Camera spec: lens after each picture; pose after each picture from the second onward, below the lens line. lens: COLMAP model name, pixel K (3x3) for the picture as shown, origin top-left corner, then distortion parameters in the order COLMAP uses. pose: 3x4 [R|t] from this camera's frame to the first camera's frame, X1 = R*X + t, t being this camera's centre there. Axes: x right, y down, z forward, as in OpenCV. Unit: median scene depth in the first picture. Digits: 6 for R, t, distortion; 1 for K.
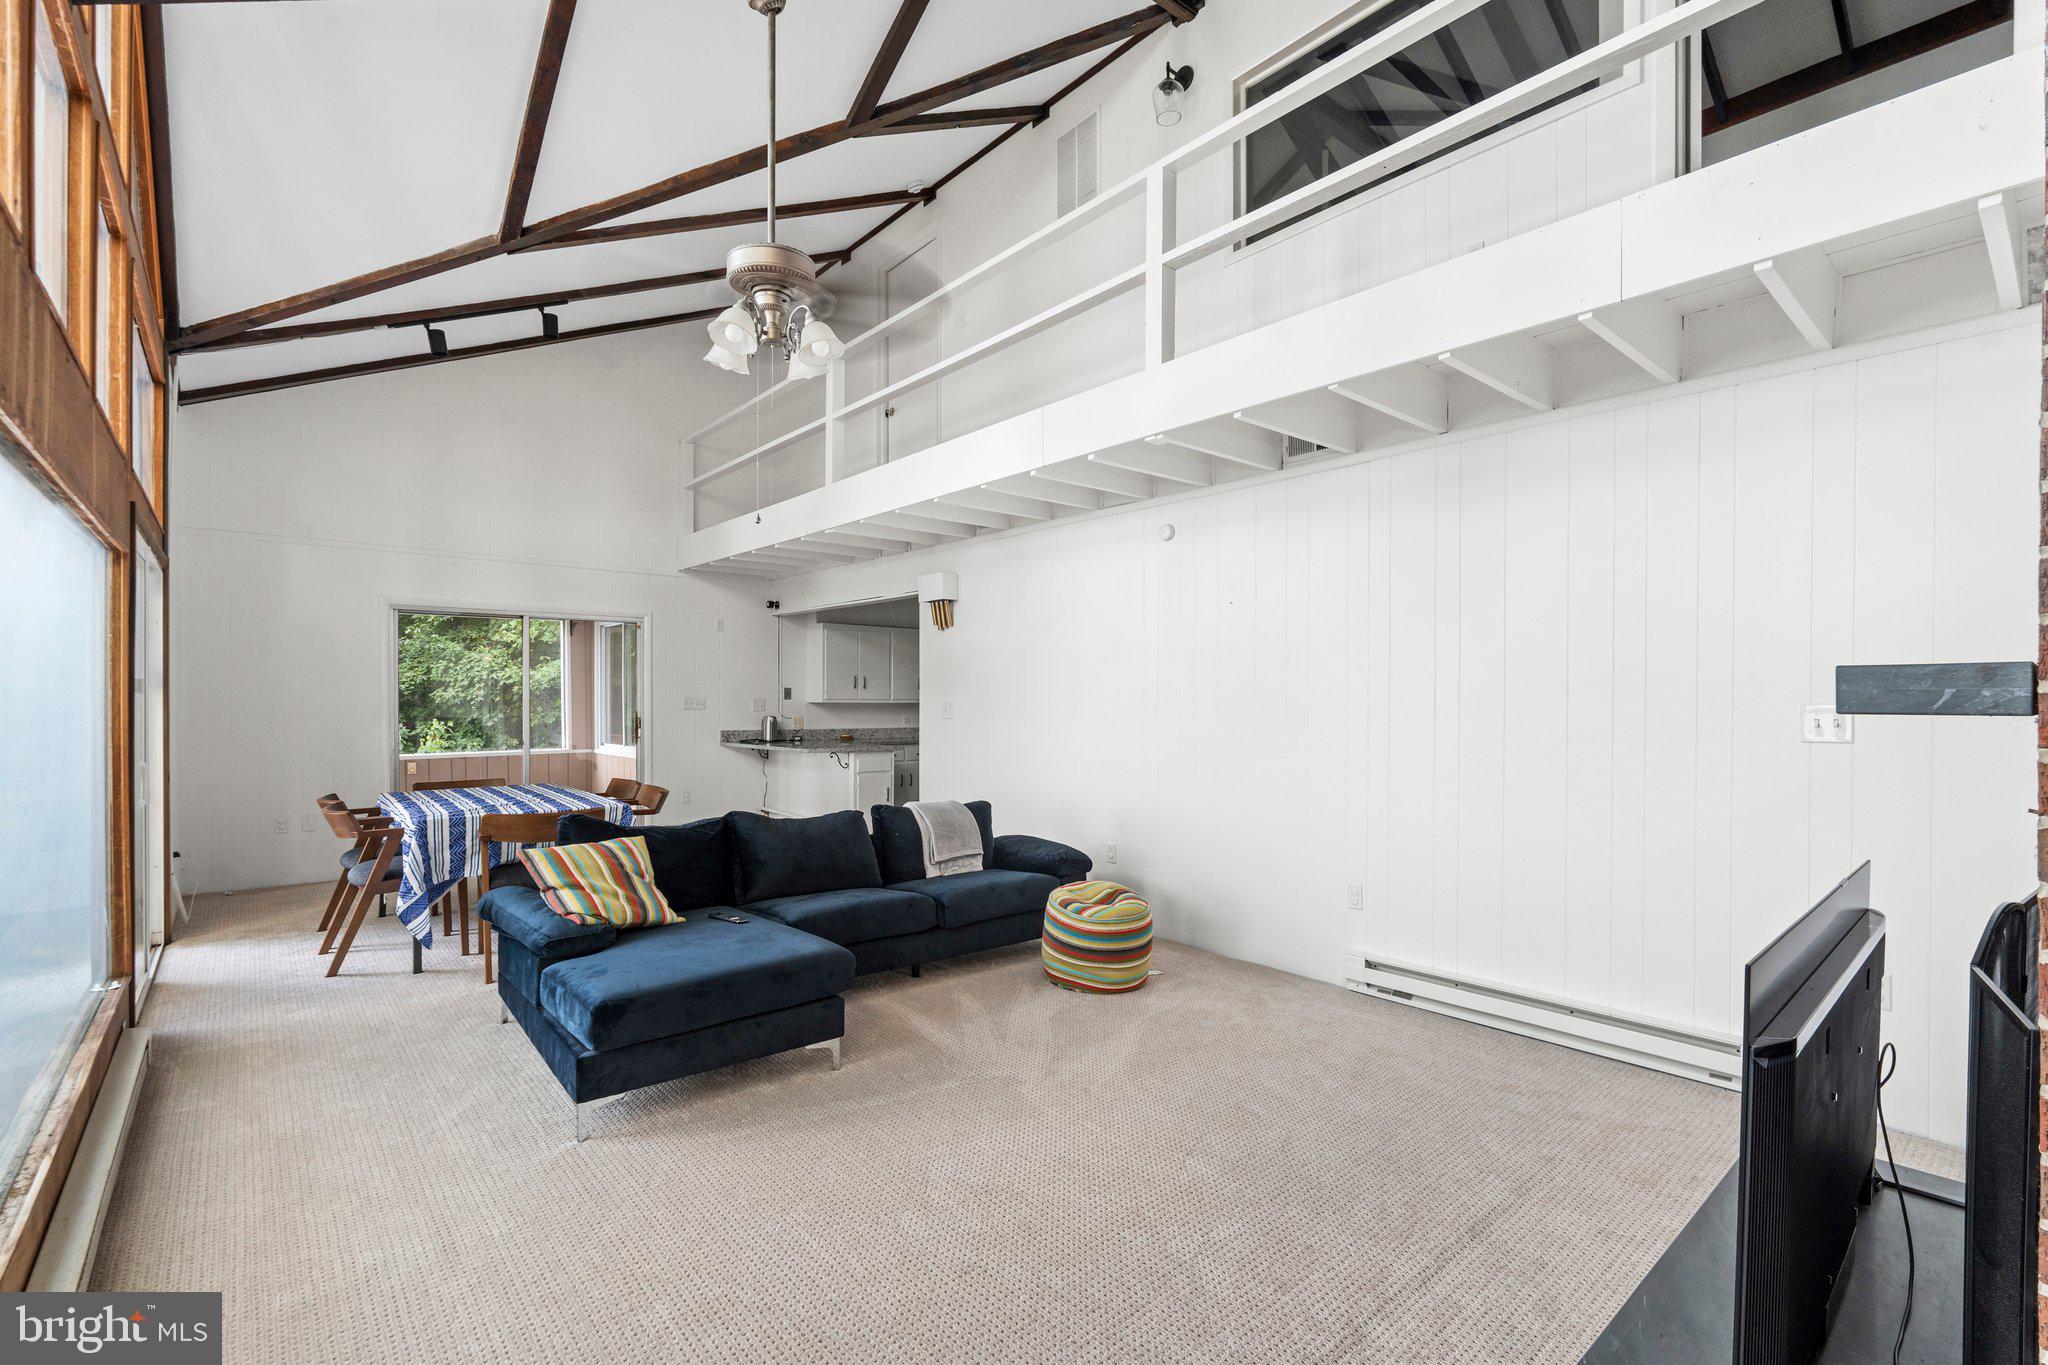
lens RADIAL K [[921.2, 0, 1018.0], [0, 921.2, 712.0], [0, 0, 1]] dist [-0.001198, -0.000364]
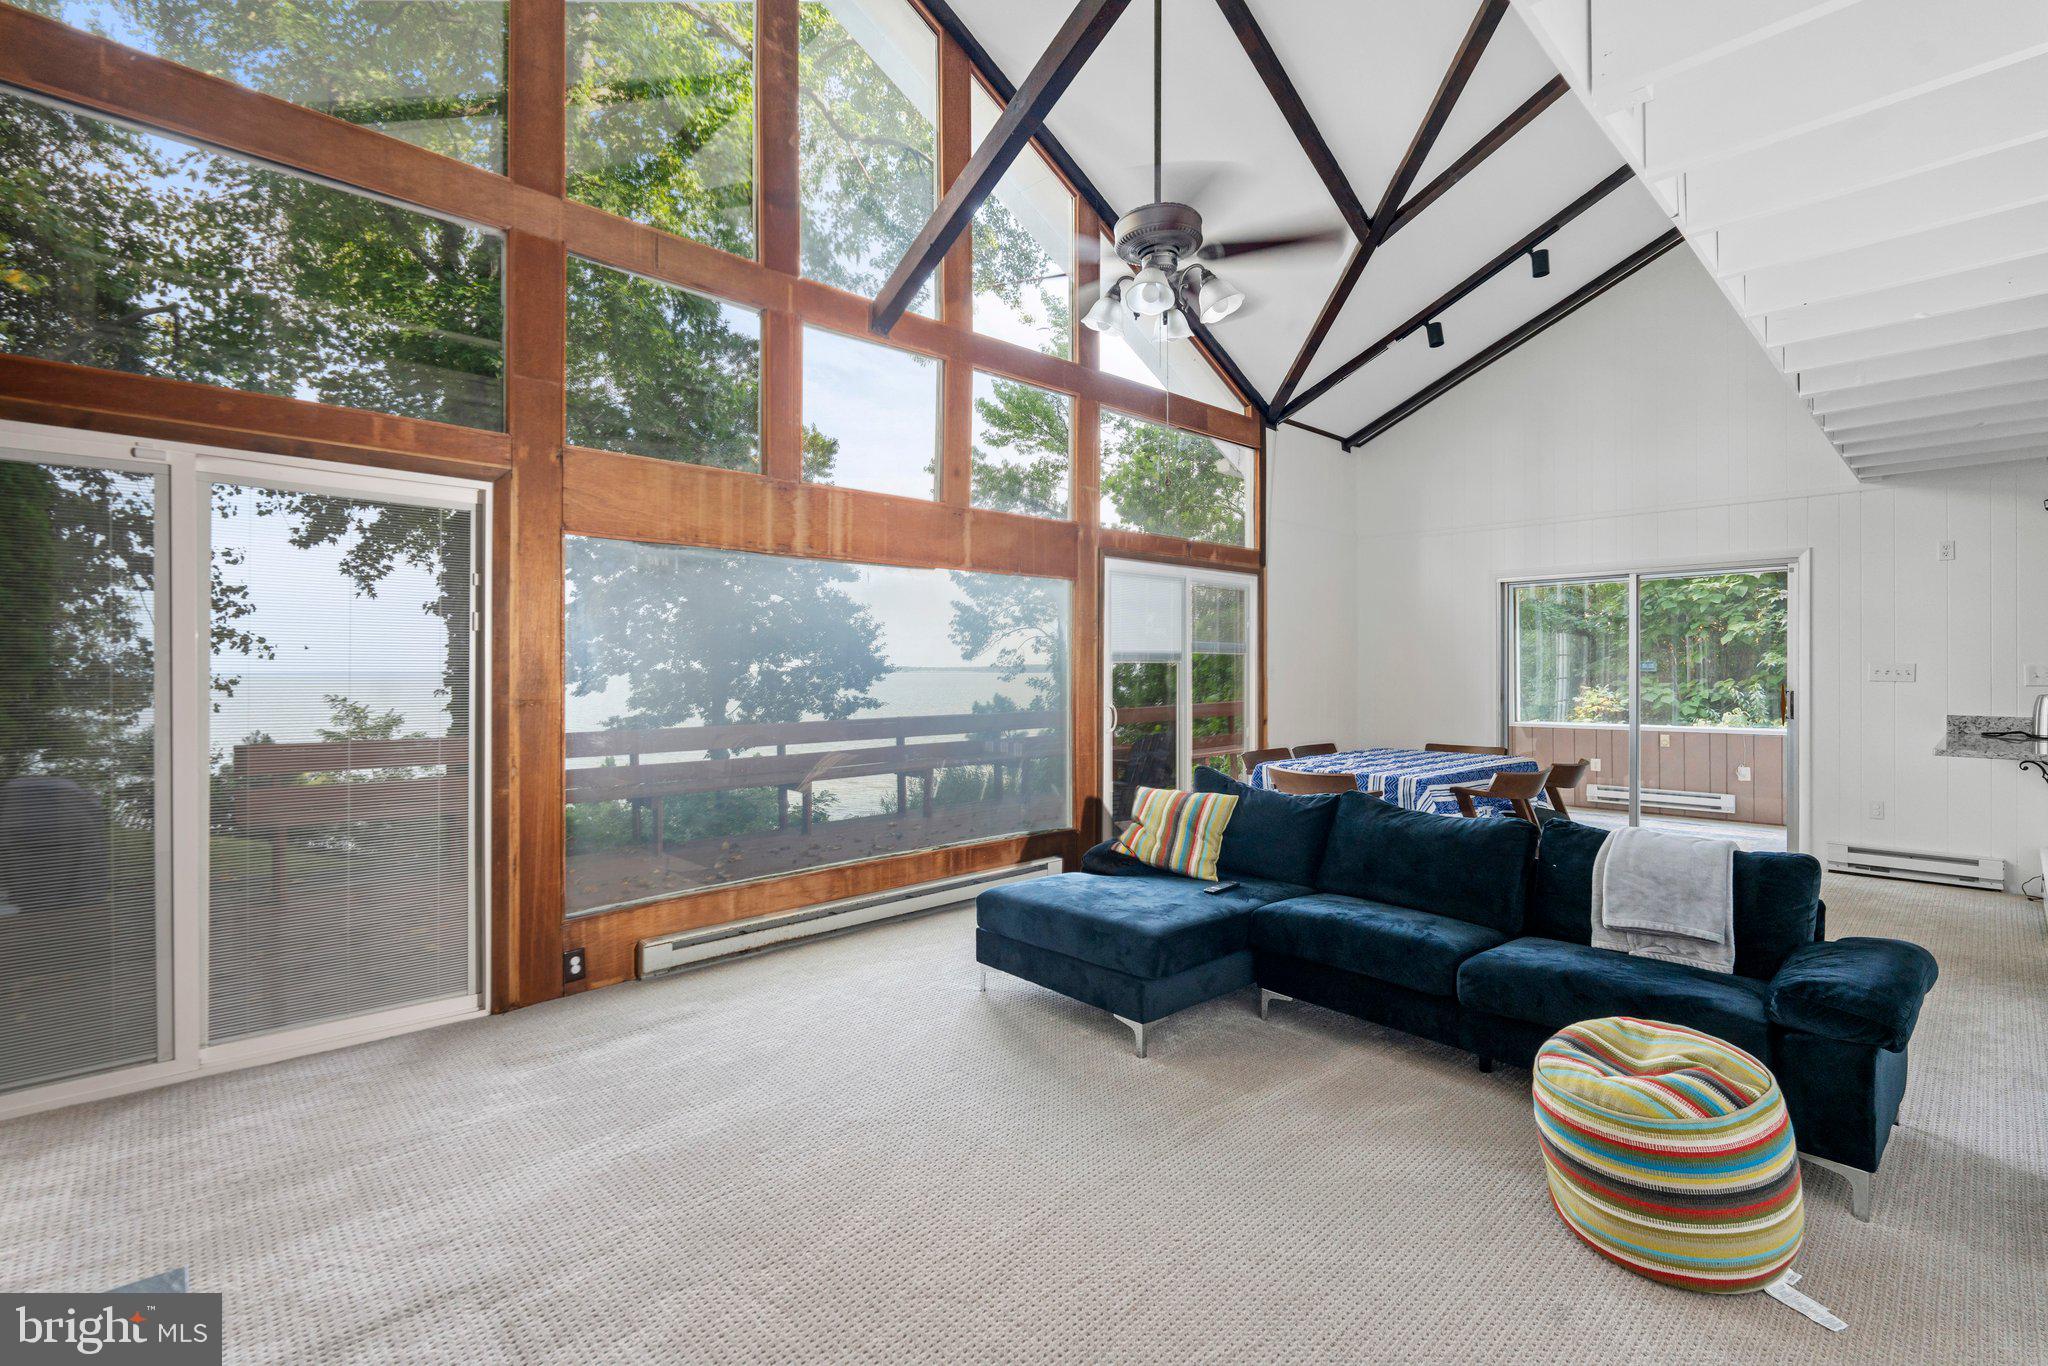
lens RADIAL K [[922.0, 0, 1024.1], [0, 922.0, 669.7], [0, 0, 1]] dist [0.000586, 0.000045]
pose [[0.045343, -0.000821, -0.998971, 0.556426], [-0.014148, 0.999899, -0.001464, -0.003483], [0.998871, 0.014200, 0.045326, 0.627493]]
